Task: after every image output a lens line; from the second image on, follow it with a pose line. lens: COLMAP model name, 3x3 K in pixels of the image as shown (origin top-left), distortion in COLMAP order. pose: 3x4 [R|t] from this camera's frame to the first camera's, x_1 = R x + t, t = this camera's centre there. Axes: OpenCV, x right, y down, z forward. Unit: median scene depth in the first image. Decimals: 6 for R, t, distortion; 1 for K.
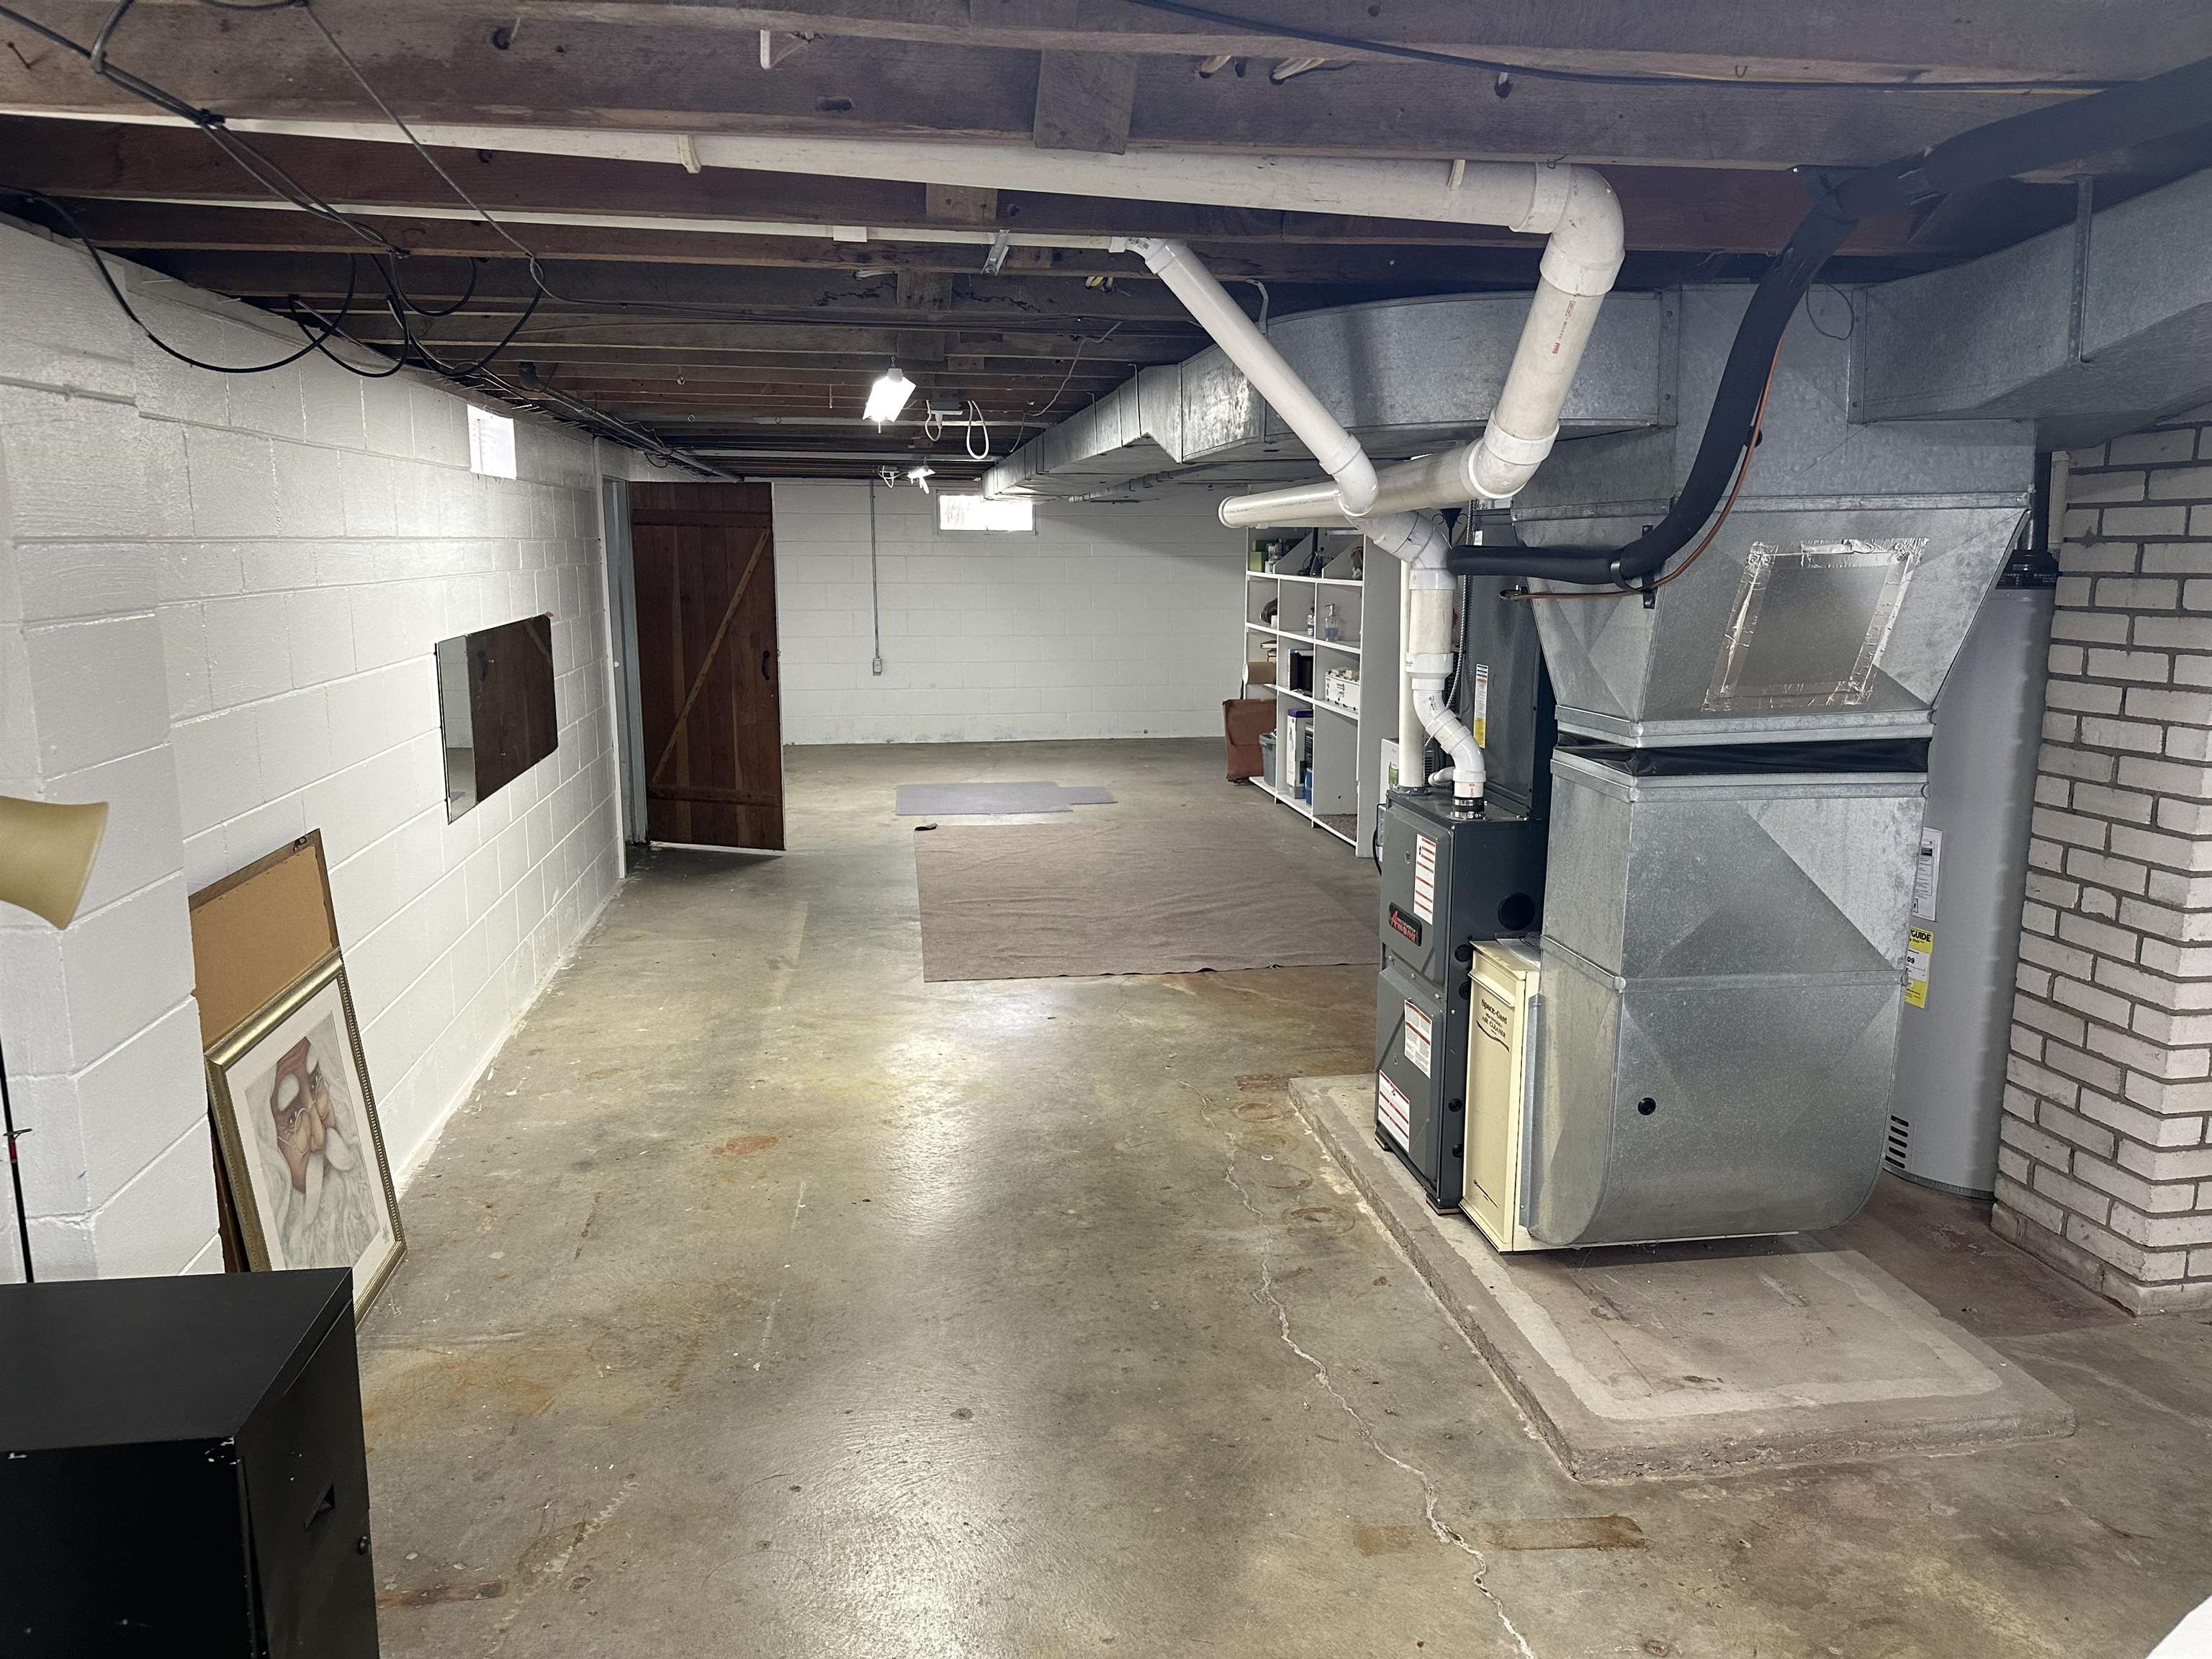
lens RADIAL K [[1569.8, 0, 1106.0], [0, 1569.8, 829.5], [0, 0, 1]] dist [0.213193, -0.000017]
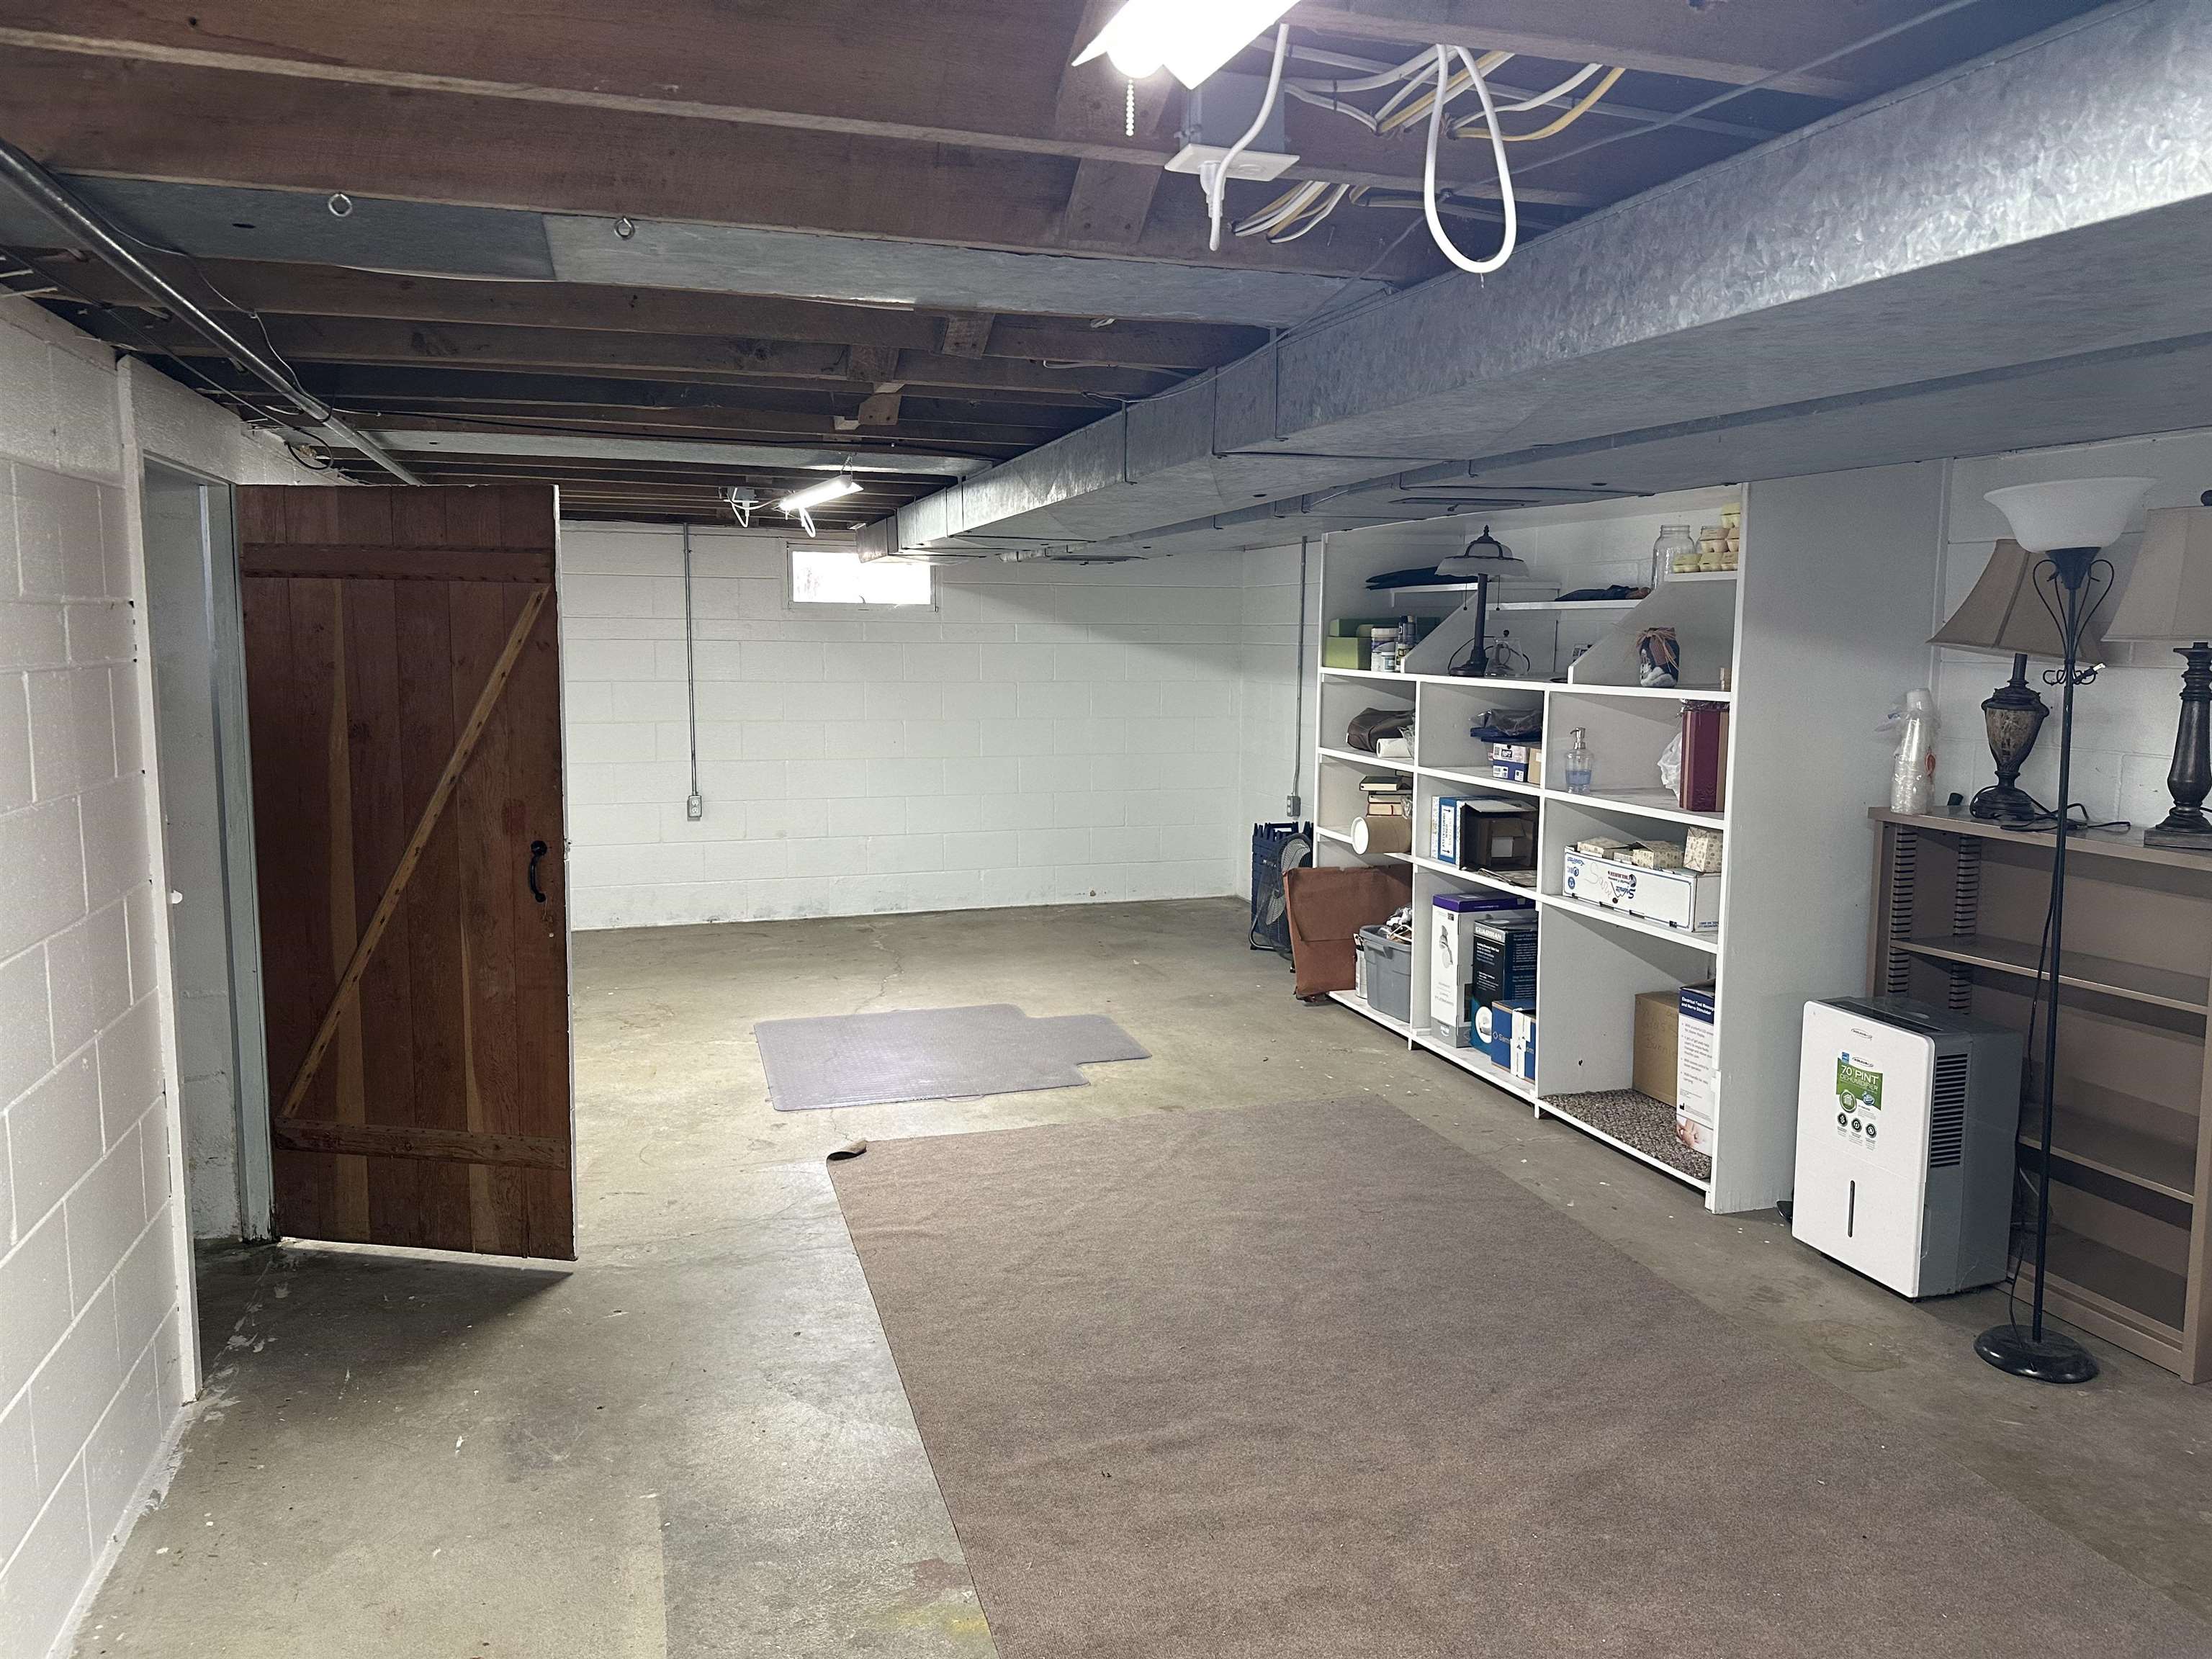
lens RADIAL K [[1526.4, 0, 1106.0], [0, 1526.4, 829.5], [0, 0, 1]] dist [0.065616, -0.073569]
pose [[0.985838, -0.014258, 0.167092, -0.120240], [0.022358, 0.998659, -0.046694, -0.087754], [-0.166202, 0.049768, 0.984835, 0.507443]]
